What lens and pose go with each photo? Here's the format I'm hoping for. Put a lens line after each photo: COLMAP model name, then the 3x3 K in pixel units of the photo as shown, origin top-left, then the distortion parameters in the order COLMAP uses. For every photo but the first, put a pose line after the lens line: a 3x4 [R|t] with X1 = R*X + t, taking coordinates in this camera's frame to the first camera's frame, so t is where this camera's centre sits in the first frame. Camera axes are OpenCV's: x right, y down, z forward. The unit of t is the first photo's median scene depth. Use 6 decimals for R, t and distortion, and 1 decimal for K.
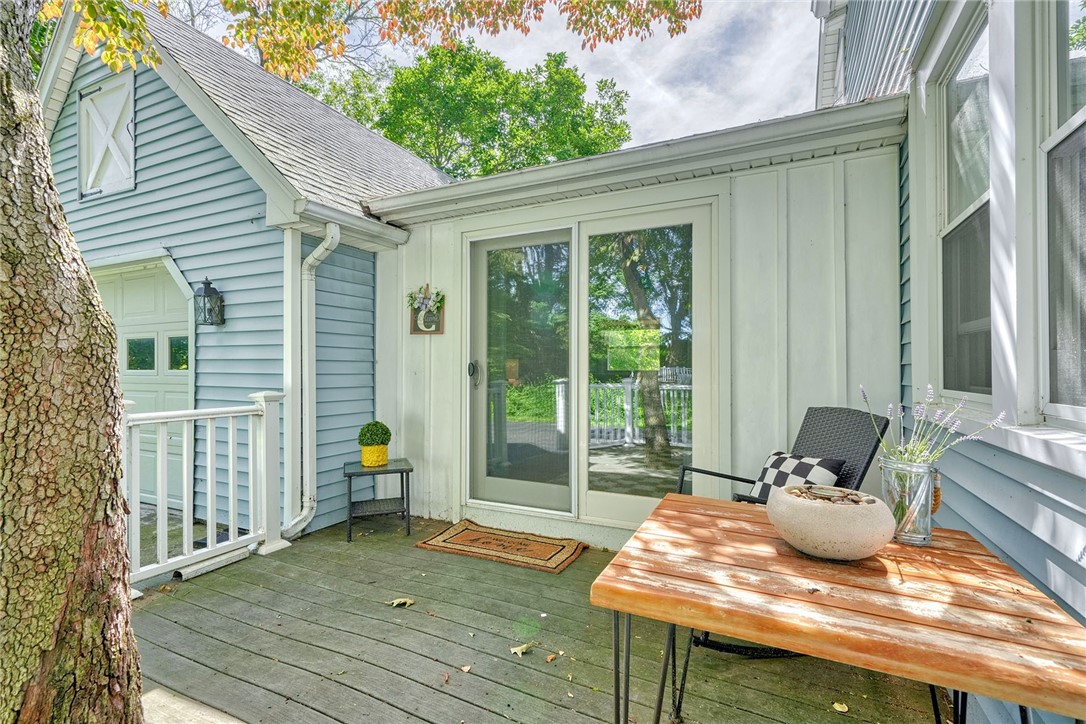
lens RADIAL K [[493.7, 0, 539.6], [0, 493.7, 363.2], [0, 0, 1]] dist [-0.000438, 0.000517]
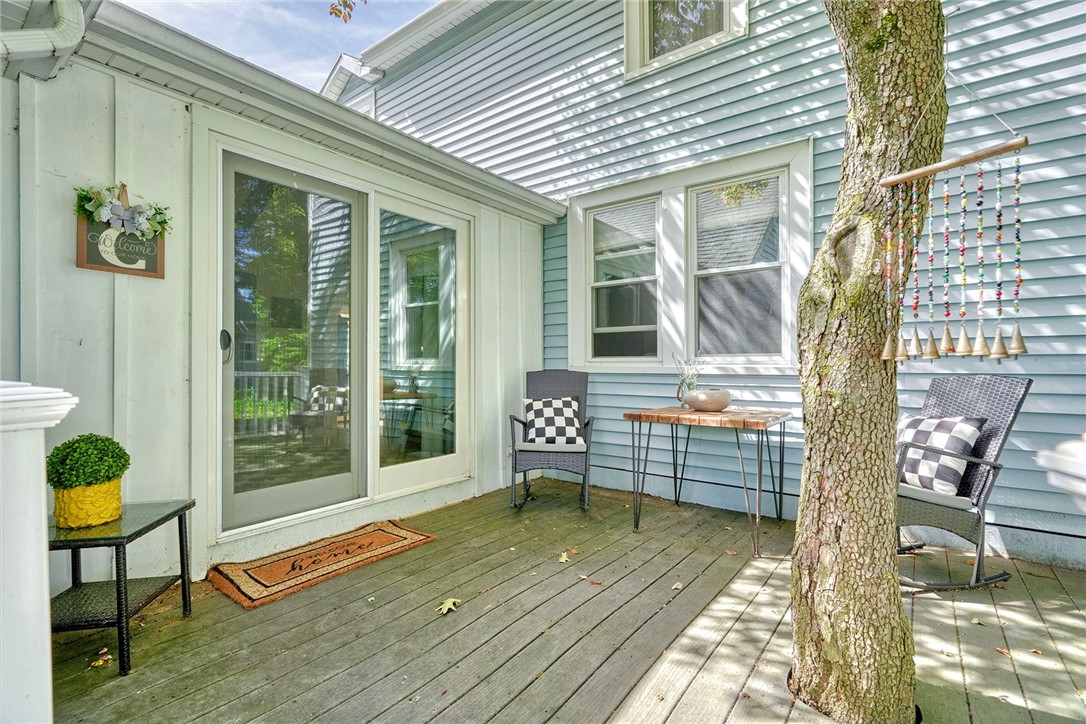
lens RADIAL K [[493.7, 0, 539.6], [0, 493.7, 363.2], [0, 0, 1]] dist [-0.000438, 0.000517]
pose [[0.197660, -0.001824, 0.980269, -0.790669], [-0.007135, 0.999969, 0.003299, 0.043774], [-0.980245, -0.007646, 0.197641, 0.493700]]
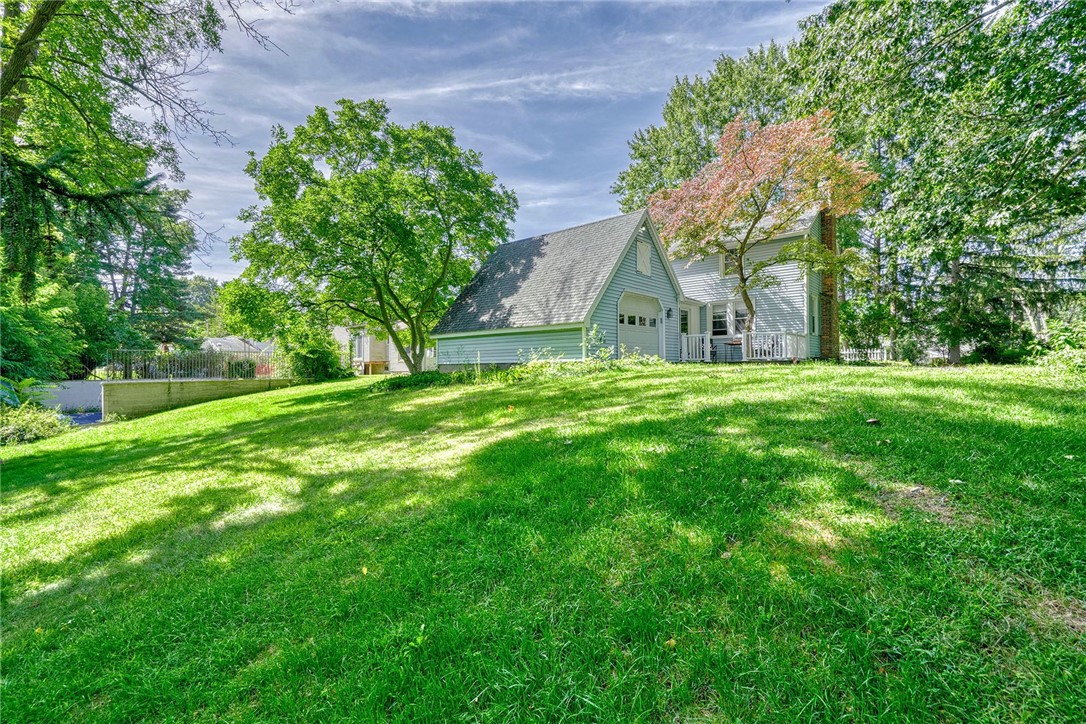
lens RADIAL K [[493.7, 0, 539.6], [0, 493.7, 363.2], [0, 0, 1]] dist [-0.000438, 0.000517]
pose [[0.295915, 0.003295, 0.955208, -5.868545], [-0.004391, 0.999988, -0.002090, 0.385544], [-0.955204, -0.003576, 0.295926, 0.839437]]
